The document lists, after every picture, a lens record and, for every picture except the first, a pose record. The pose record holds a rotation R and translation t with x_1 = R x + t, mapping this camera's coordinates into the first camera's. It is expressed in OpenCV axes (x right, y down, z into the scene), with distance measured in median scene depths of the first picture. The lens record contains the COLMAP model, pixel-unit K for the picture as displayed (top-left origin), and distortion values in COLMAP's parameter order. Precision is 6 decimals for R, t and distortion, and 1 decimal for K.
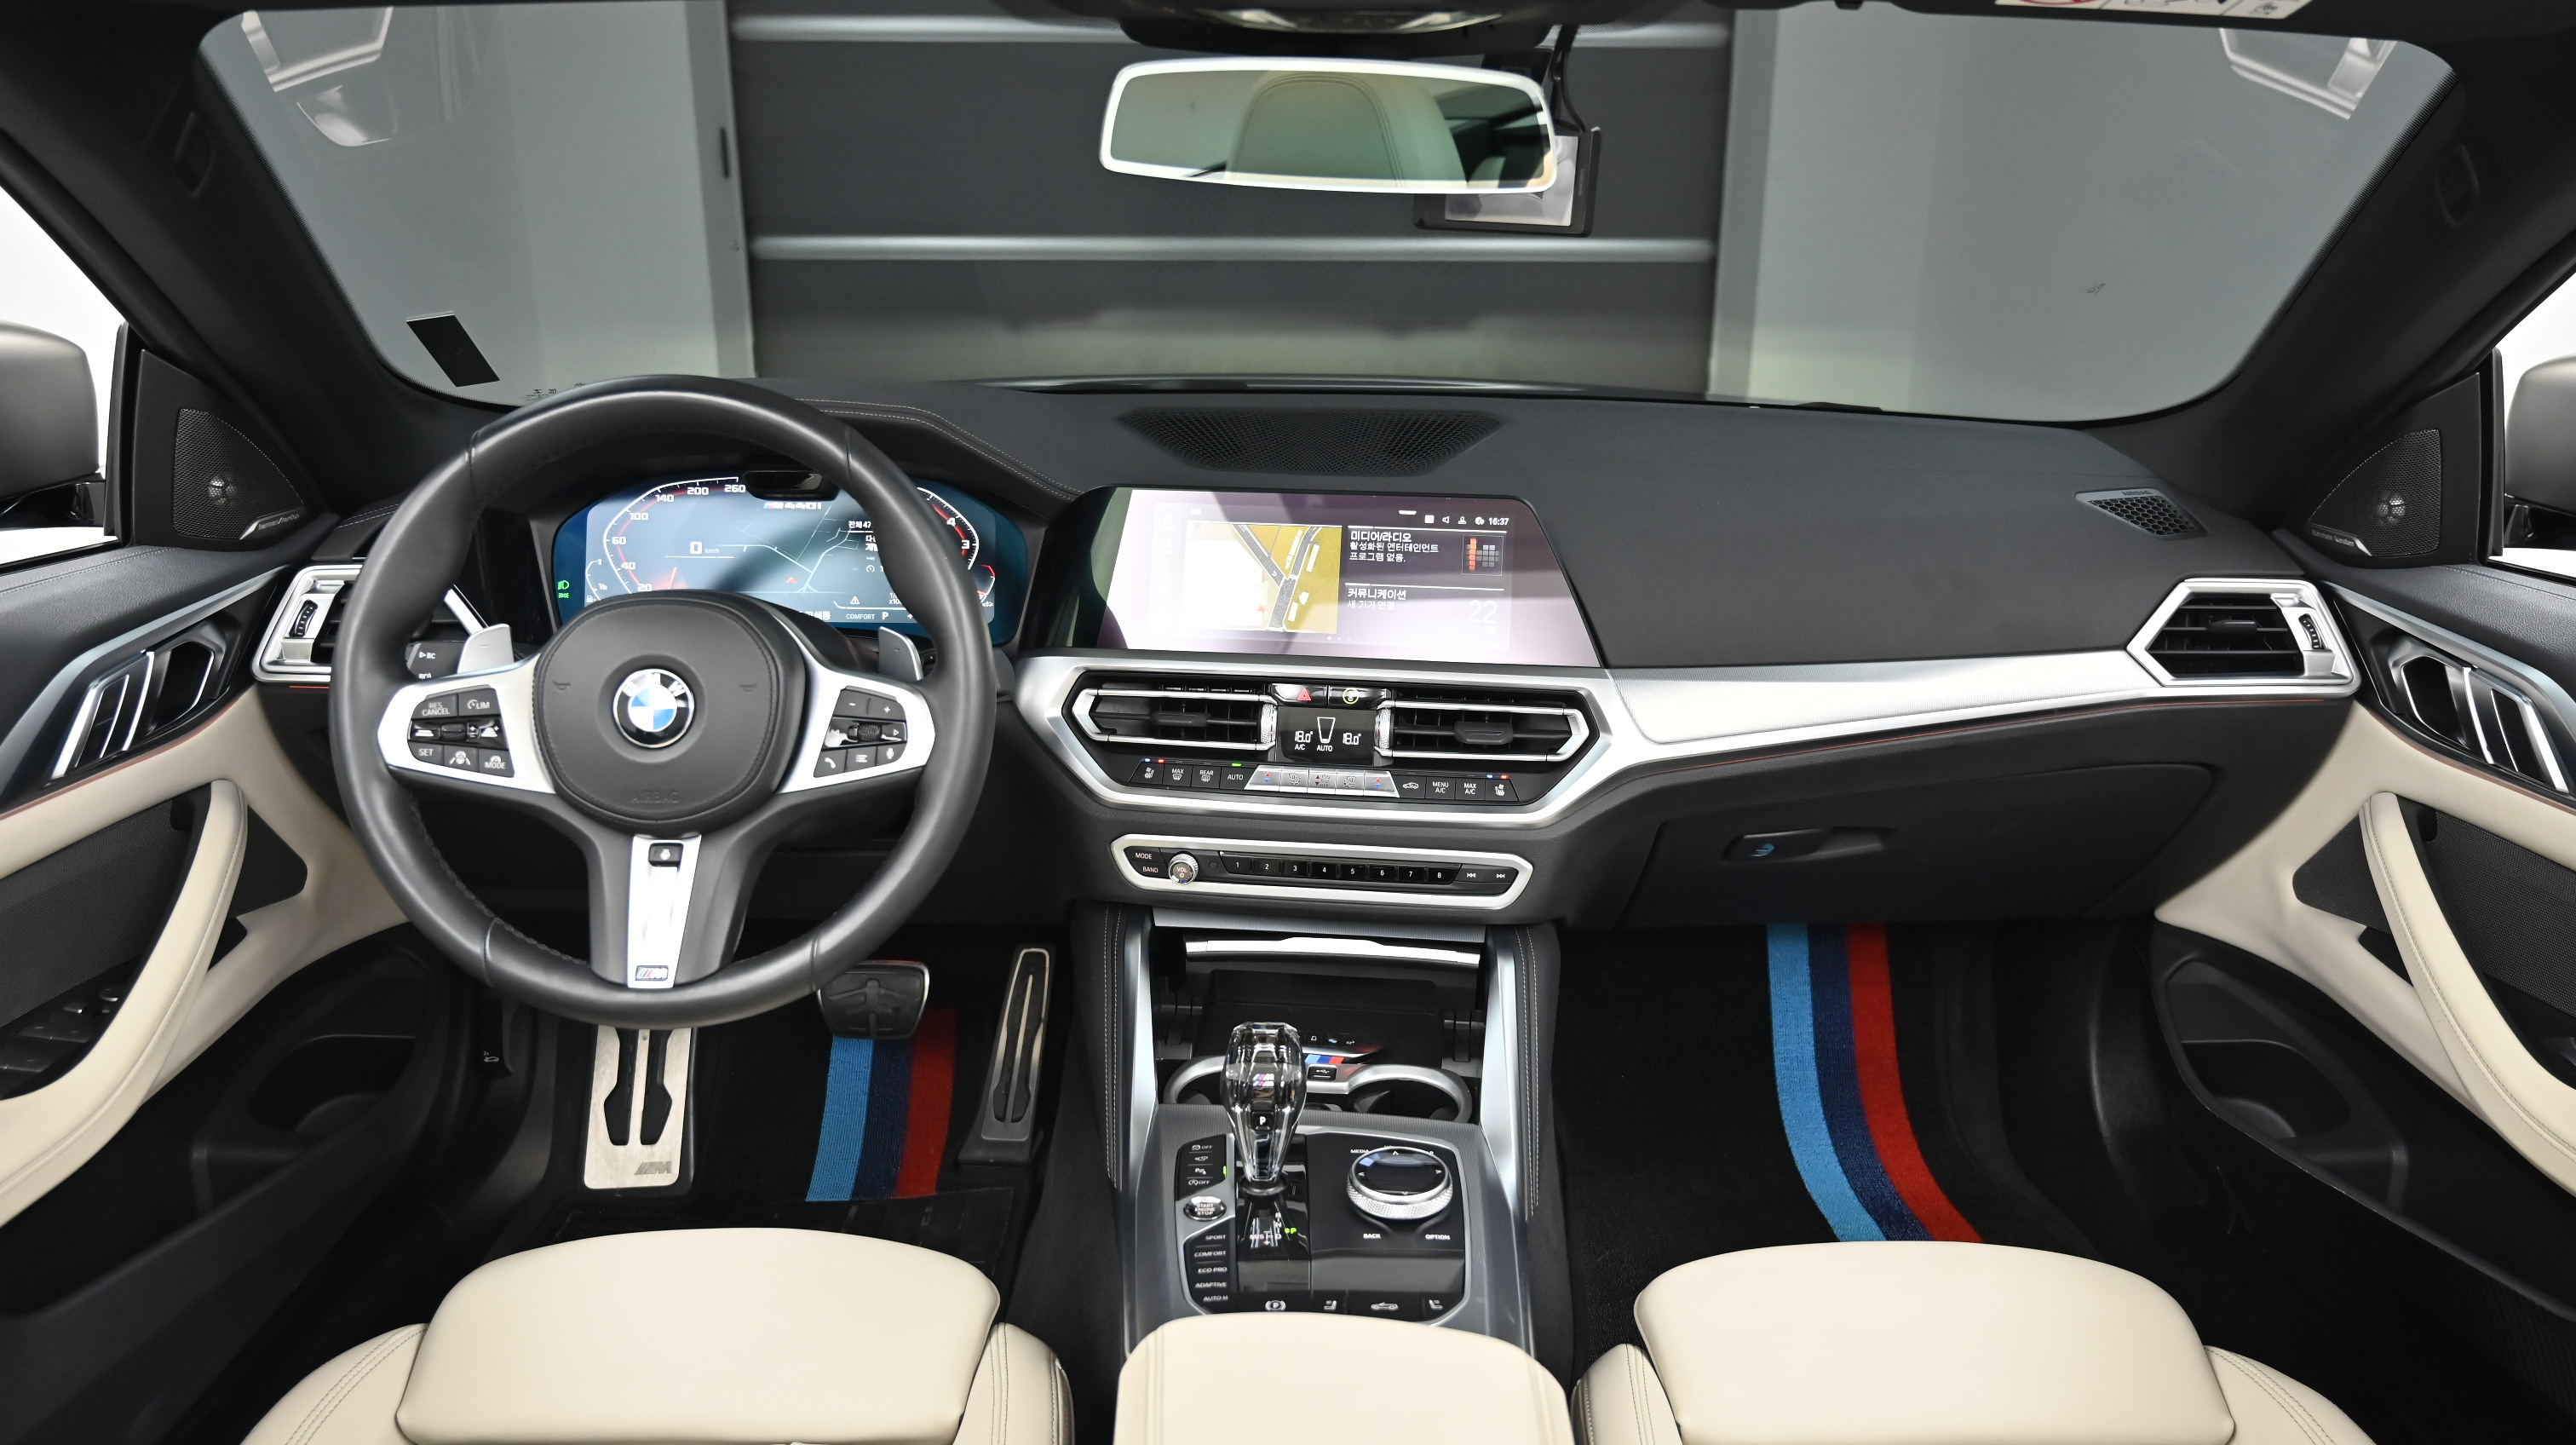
lens RADIAL K [[1854.2, 0, 1298.7], [0, 1854.2, 695.6], [0, 0, 1]] dist [-0.007136, 0.000135]
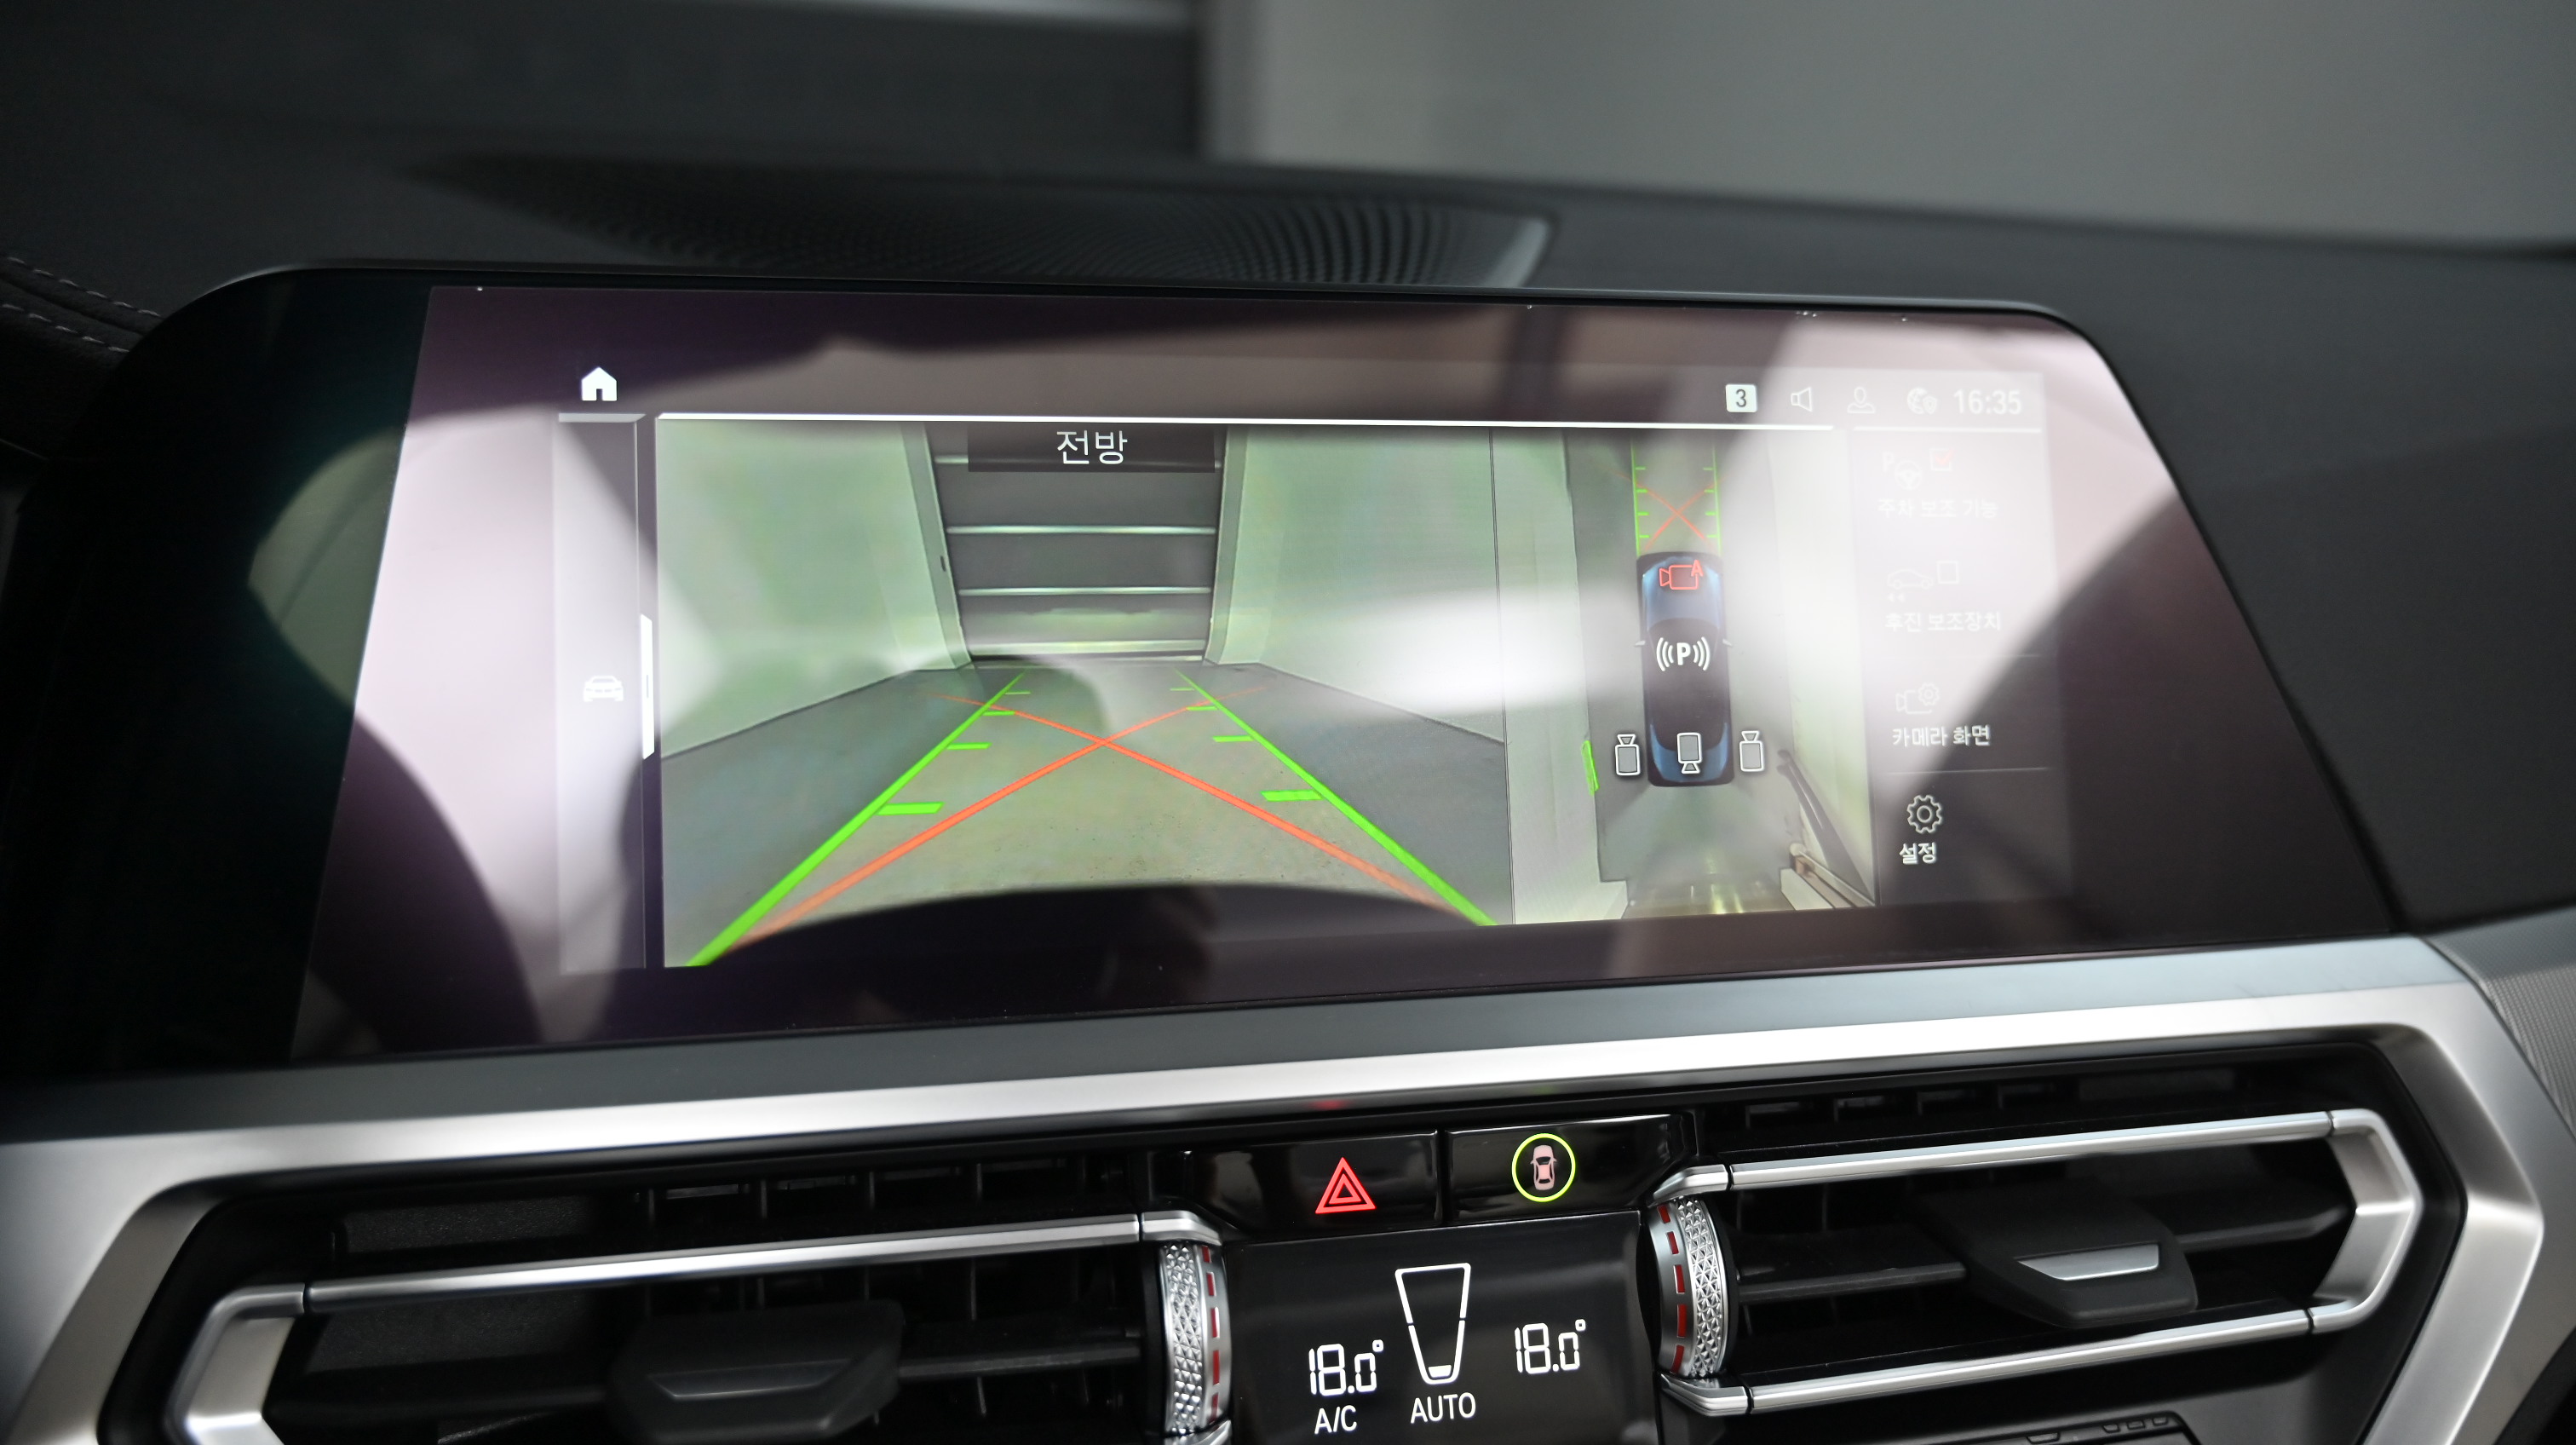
lens RADIAL K [[1854.2, 0, 1300.7], [0, 1854.2, 731.0], [0, 0, 1]] dist [-0.007136, 0.000135]
pose [[0.923362, -0.052821, 0.380280, -0.085215], [0.088409, 0.993125, -0.076722, -0.038687], [-0.373614, 0.104462, 0.921684, 0.799416]]
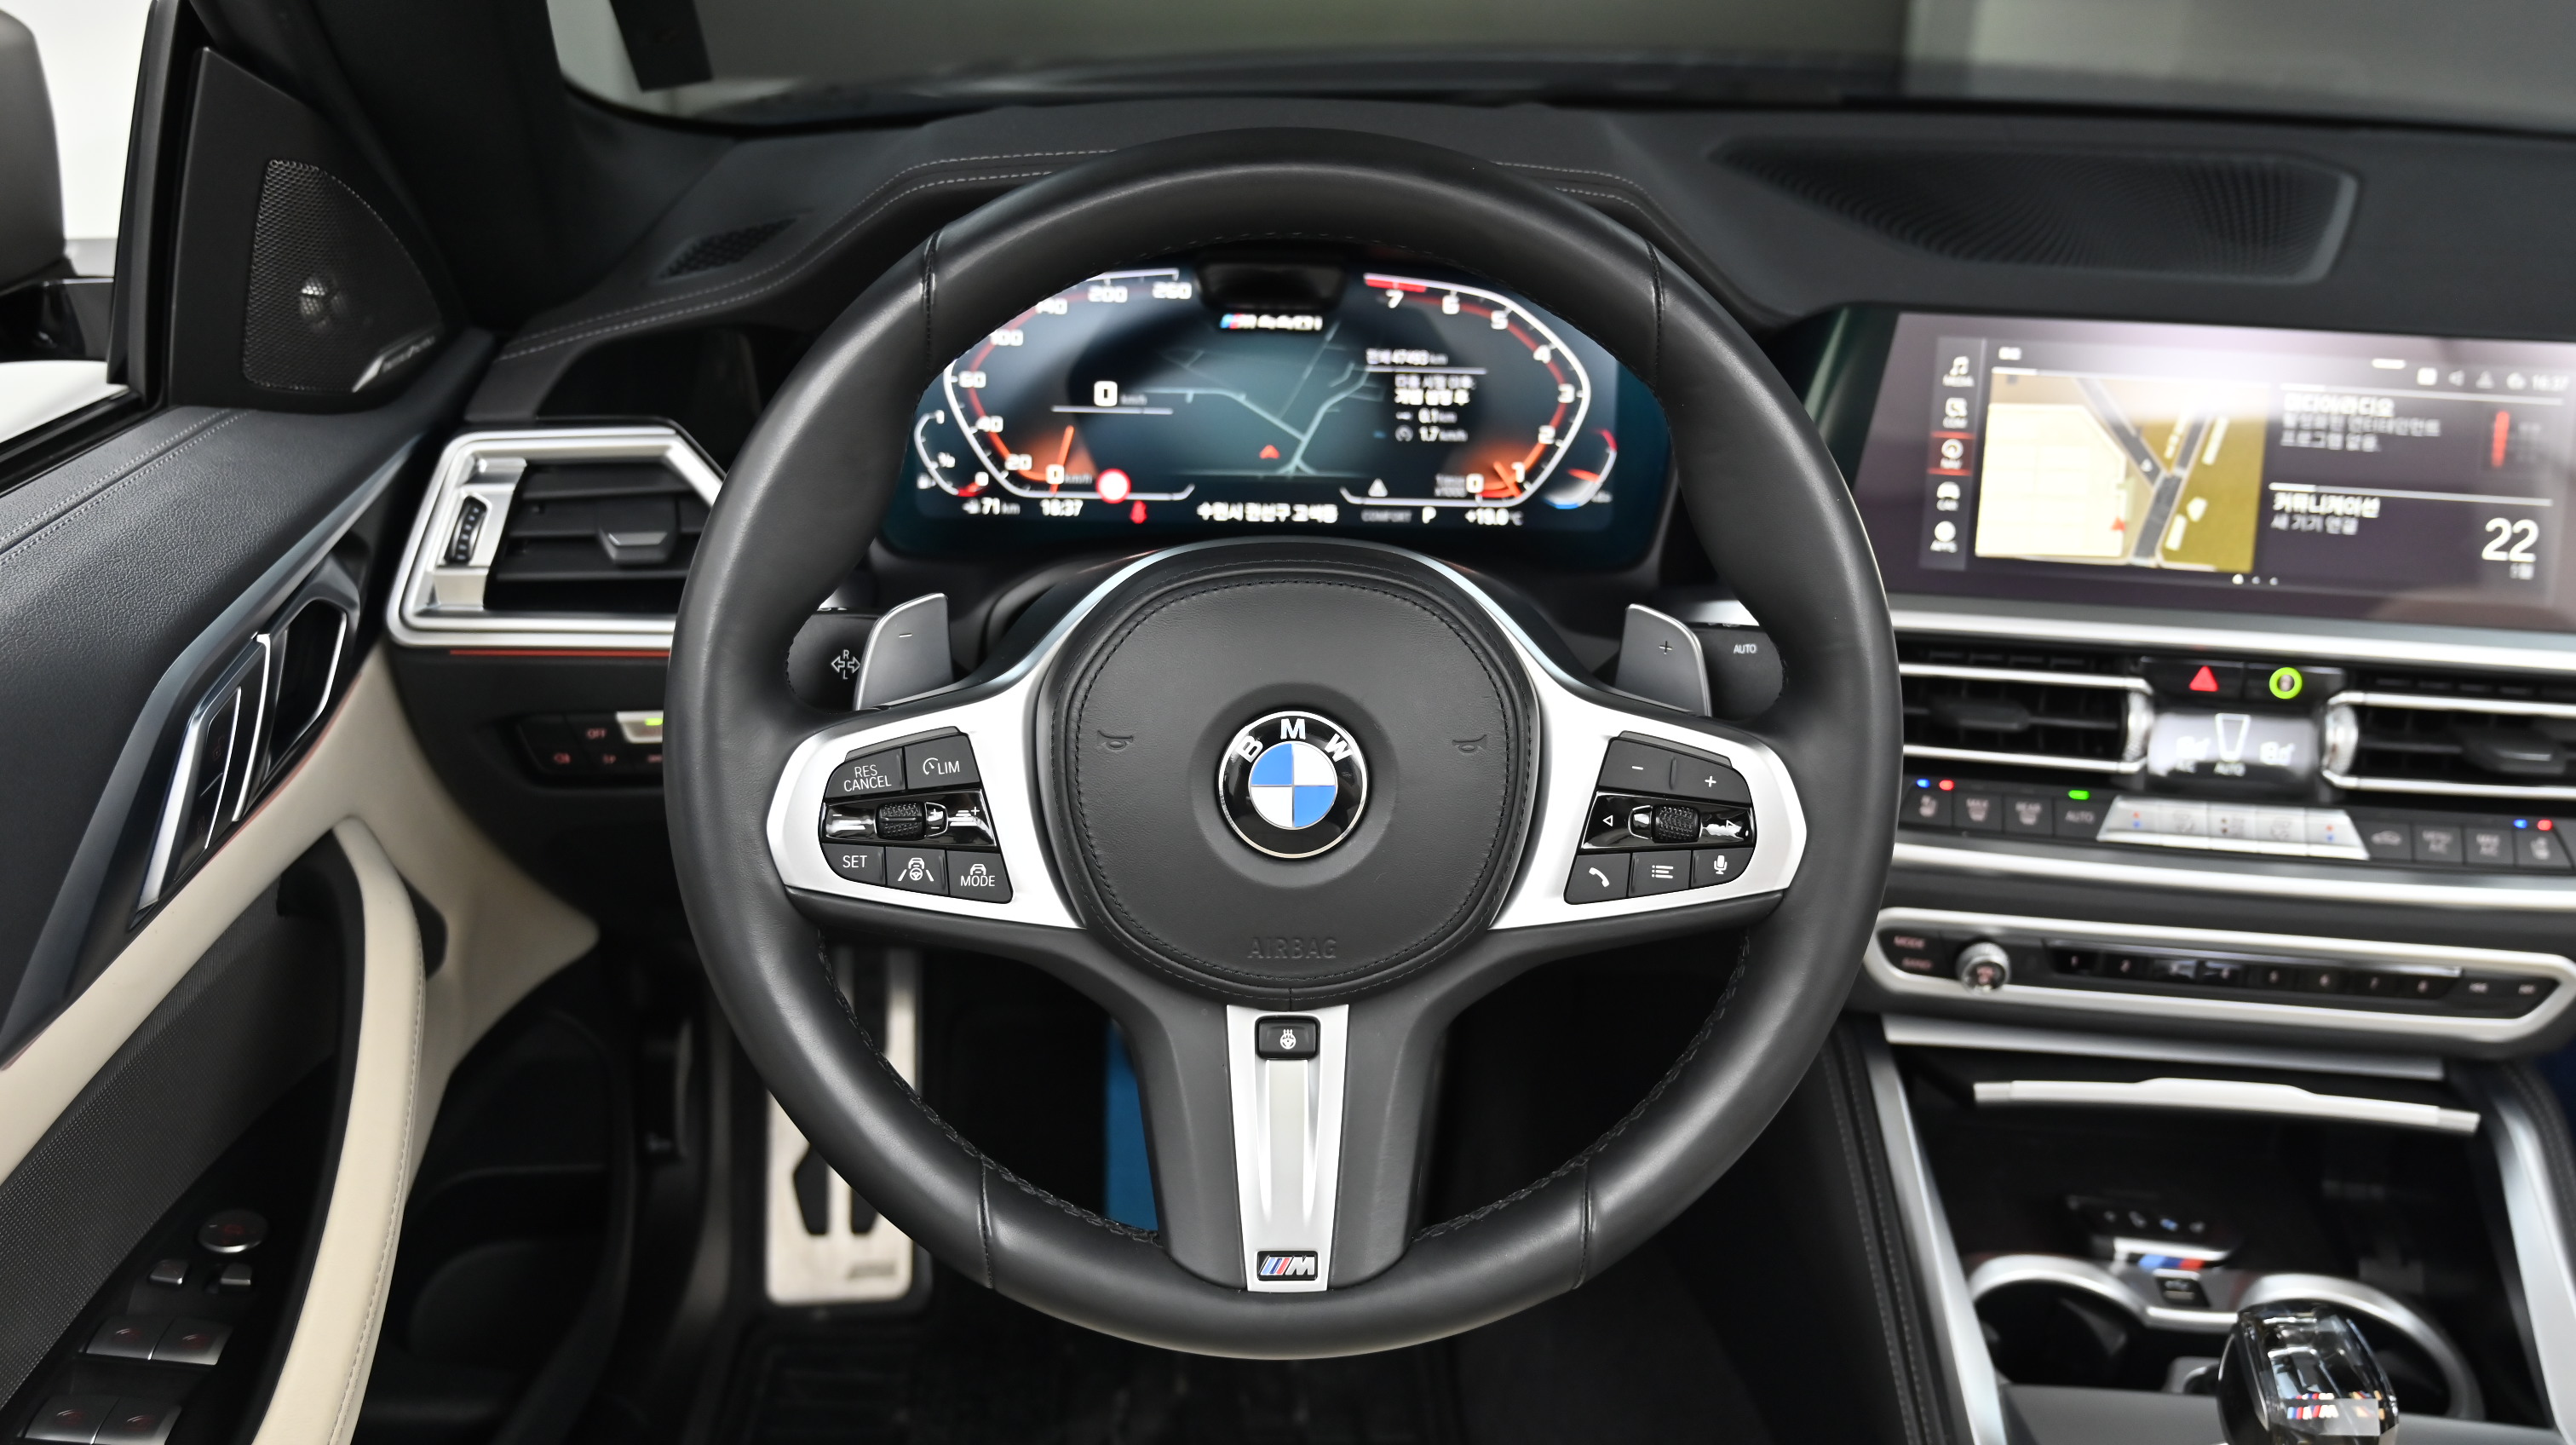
lens RADIAL K [[2212.4, 0, 1293.7], [0, 2212.4, 729.5], [0, 0, 1]] dist [-0.007707, 0.010244]
pose [[0.999364, 0.007652, 0.034828, -0.312573], [-0.012841, 0.988405, 0.151298, -0.087883], [-0.033266, -0.151649, 0.987874, 0.320714]]
